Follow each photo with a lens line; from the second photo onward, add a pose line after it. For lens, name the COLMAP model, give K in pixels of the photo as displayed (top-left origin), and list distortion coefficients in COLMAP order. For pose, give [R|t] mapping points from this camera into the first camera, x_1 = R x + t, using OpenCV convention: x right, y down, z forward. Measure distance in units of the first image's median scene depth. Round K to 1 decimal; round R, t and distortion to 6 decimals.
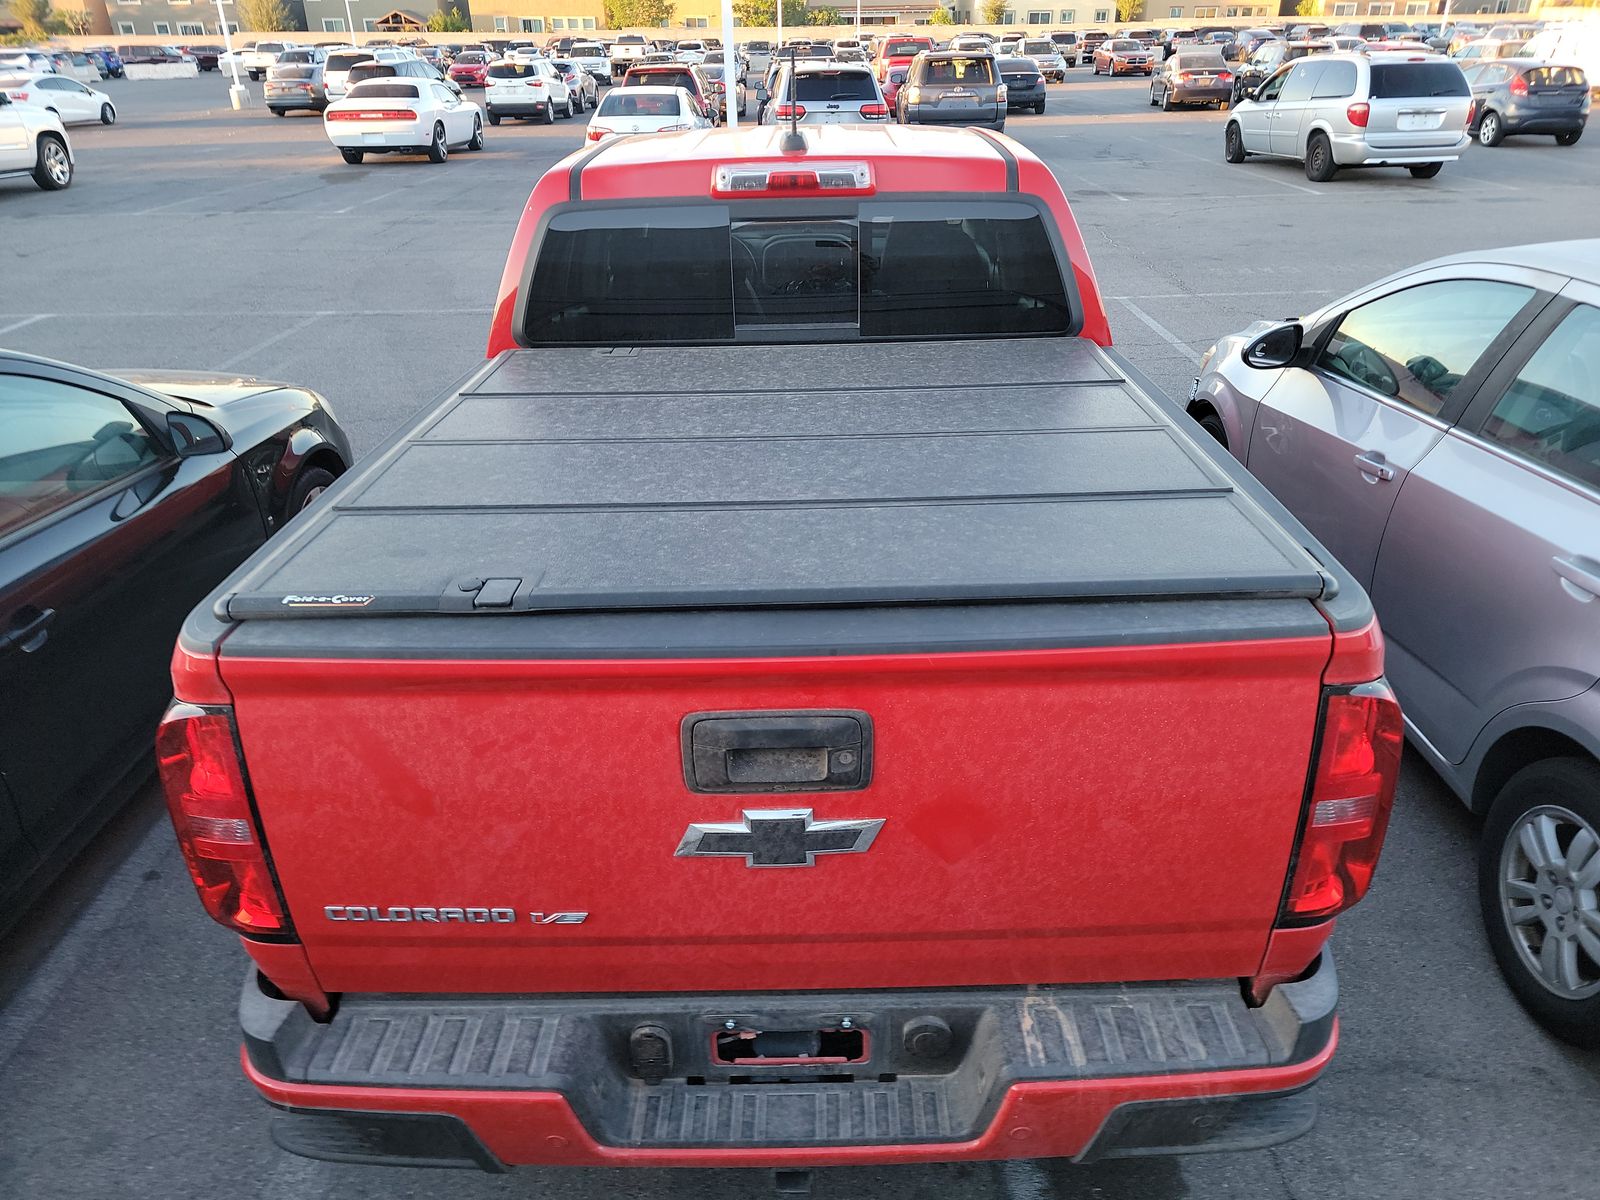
lens RADIAL K [[1128.2, 0, 820.7], [0, 1128.2, 639.5], [0, 0, 1]] dist [0.037145, -0.003990]
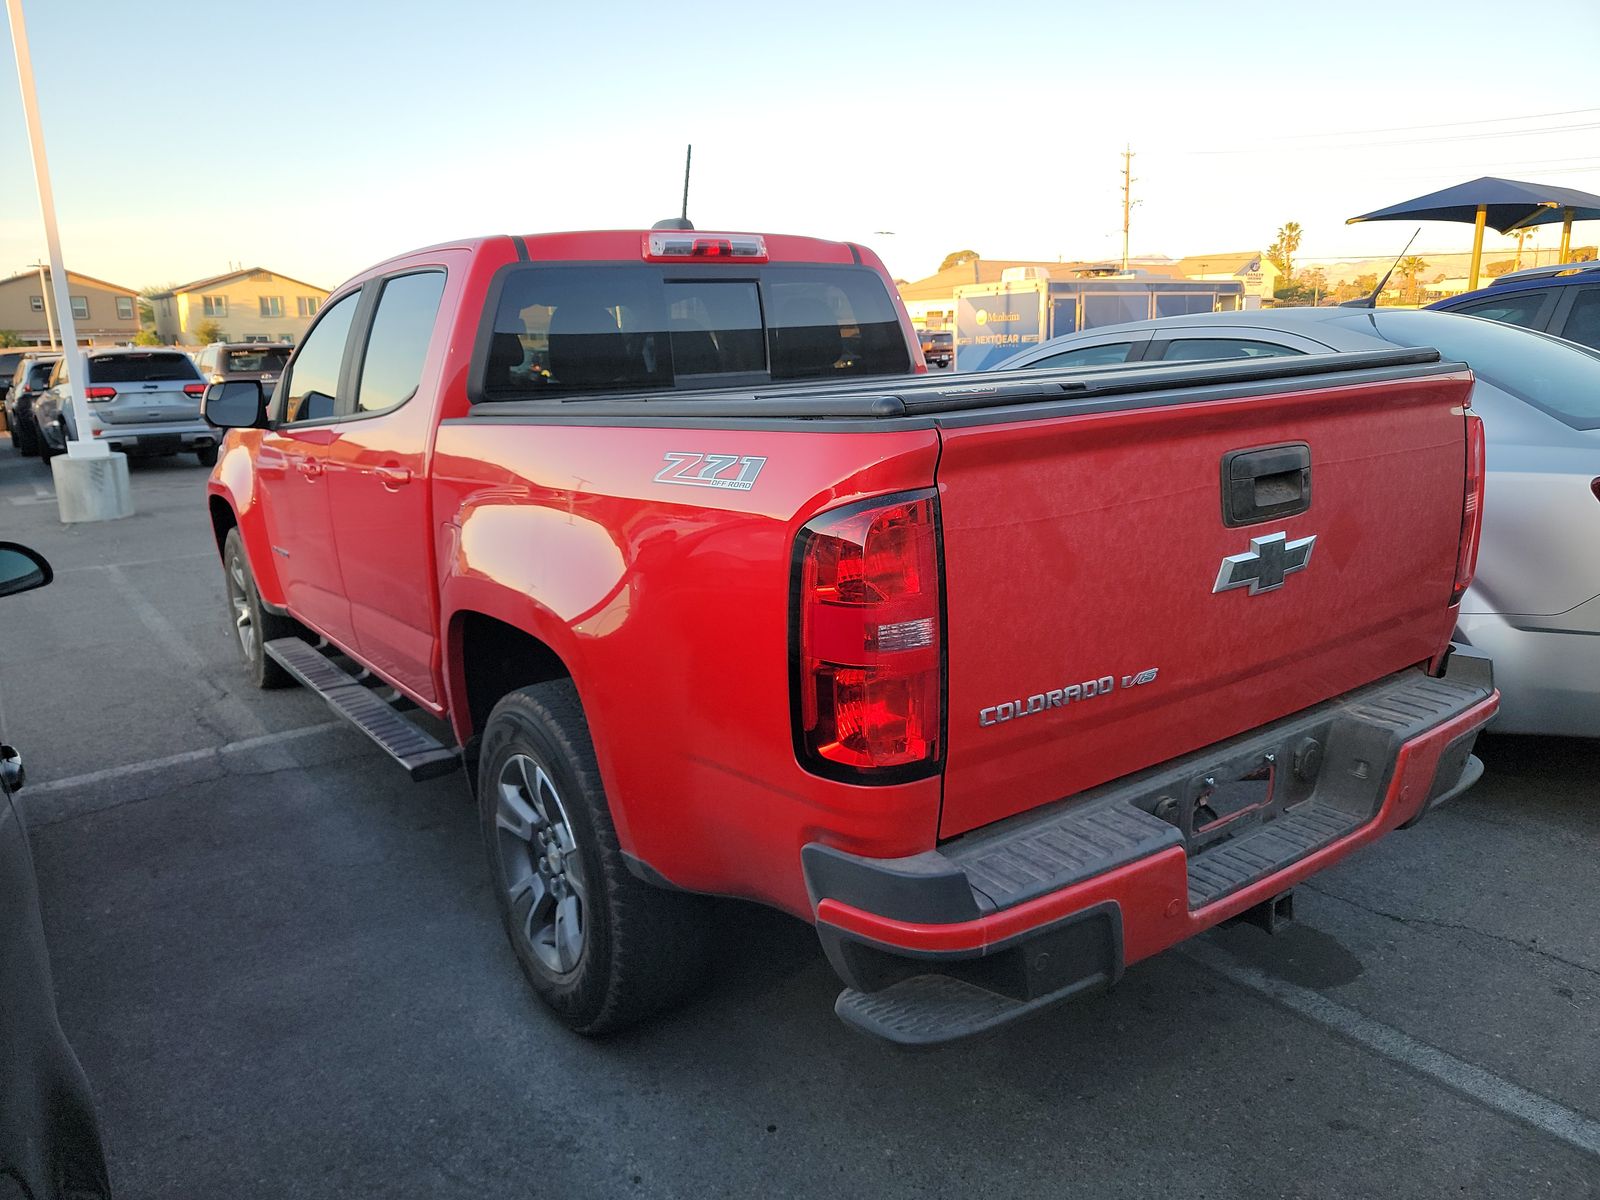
lens RADIAL K [[1128.2, 0, 800.6], [0, 1128.2, 602.0], [0, 0, 1]] dist [0.037145, -0.003990]
pose [[0.814855, -0.145977, 0.560982, -1.160729], [0.293251, 0.938606, -0.181720, 0.293752], [-0.500015, 0.312584, 0.807636, 0.269432]]
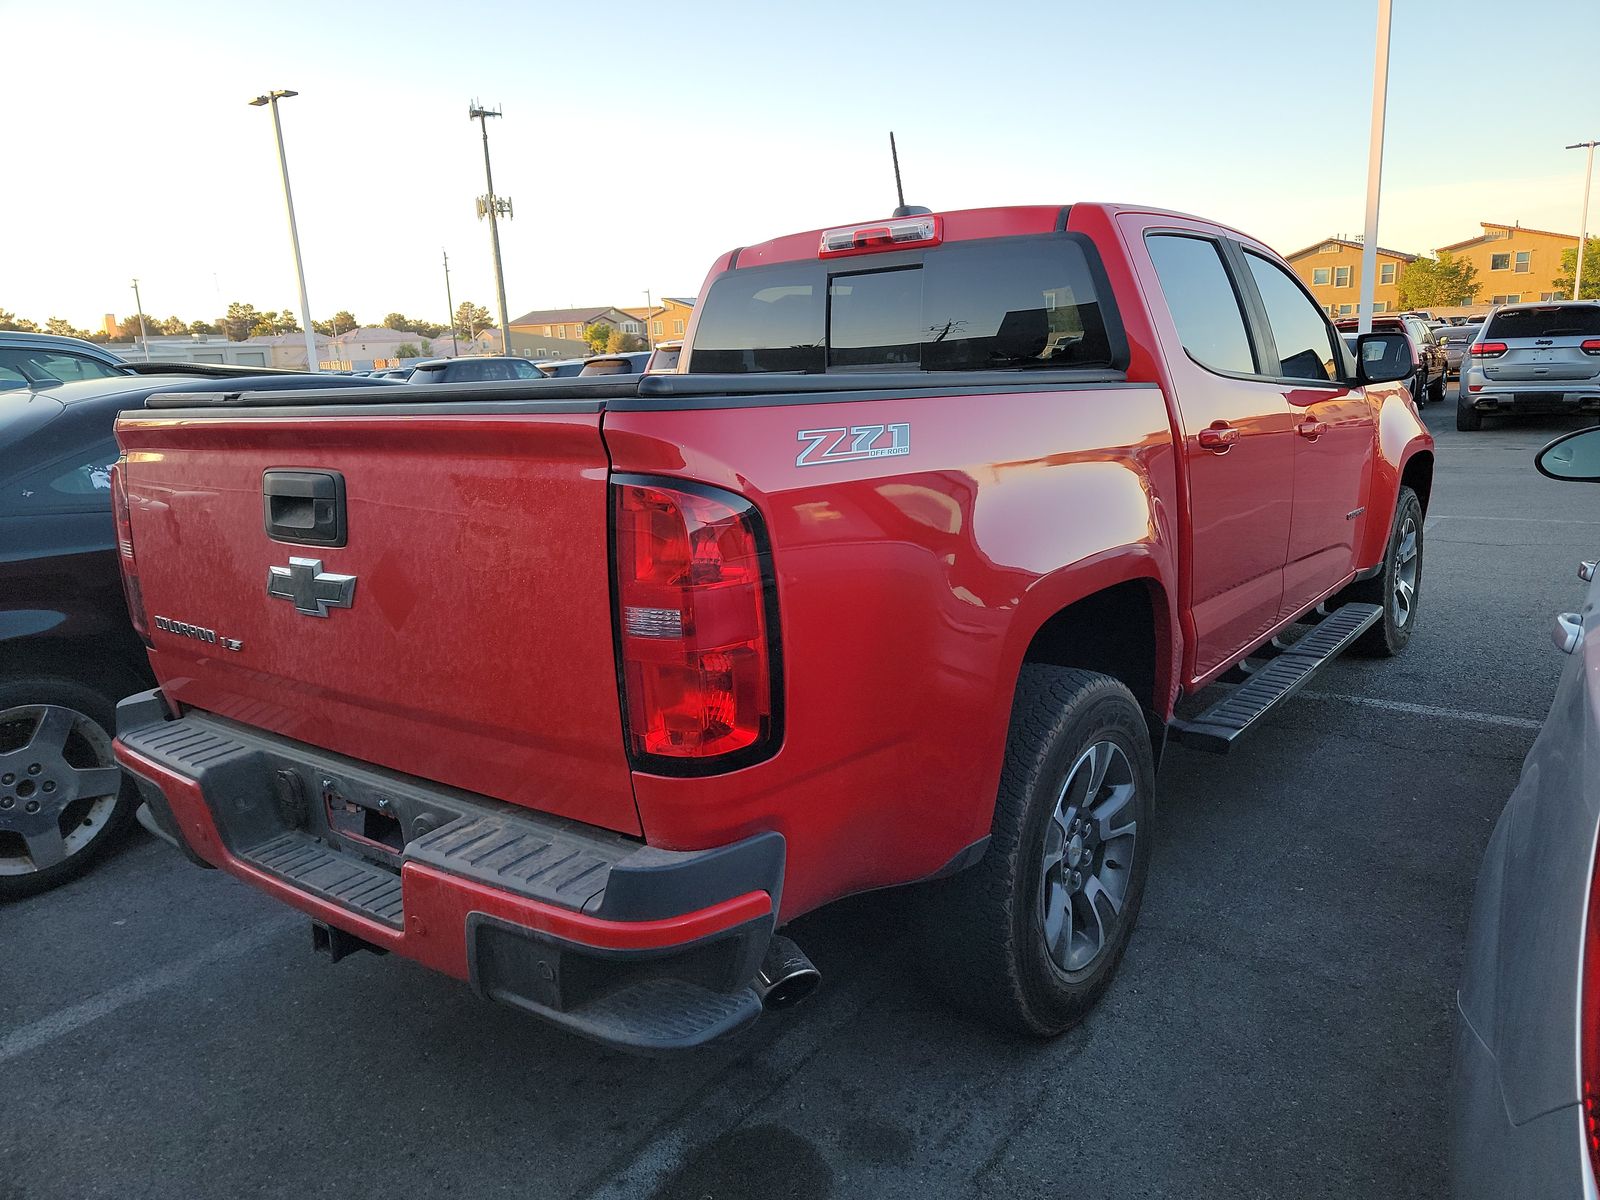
lens RADIAL K [[1128.2, 0, 804.5], [0, 1128.2, 597.5], [0, 0, 1]] dist [0.037145, -0.003990]
pose [[0.796989, 0.108416, -0.594184, 1.137050], [-0.255972, 0.951673, -0.169697, 0.261100], [0.547071, 0.287341, 0.786224, 0.330396]]
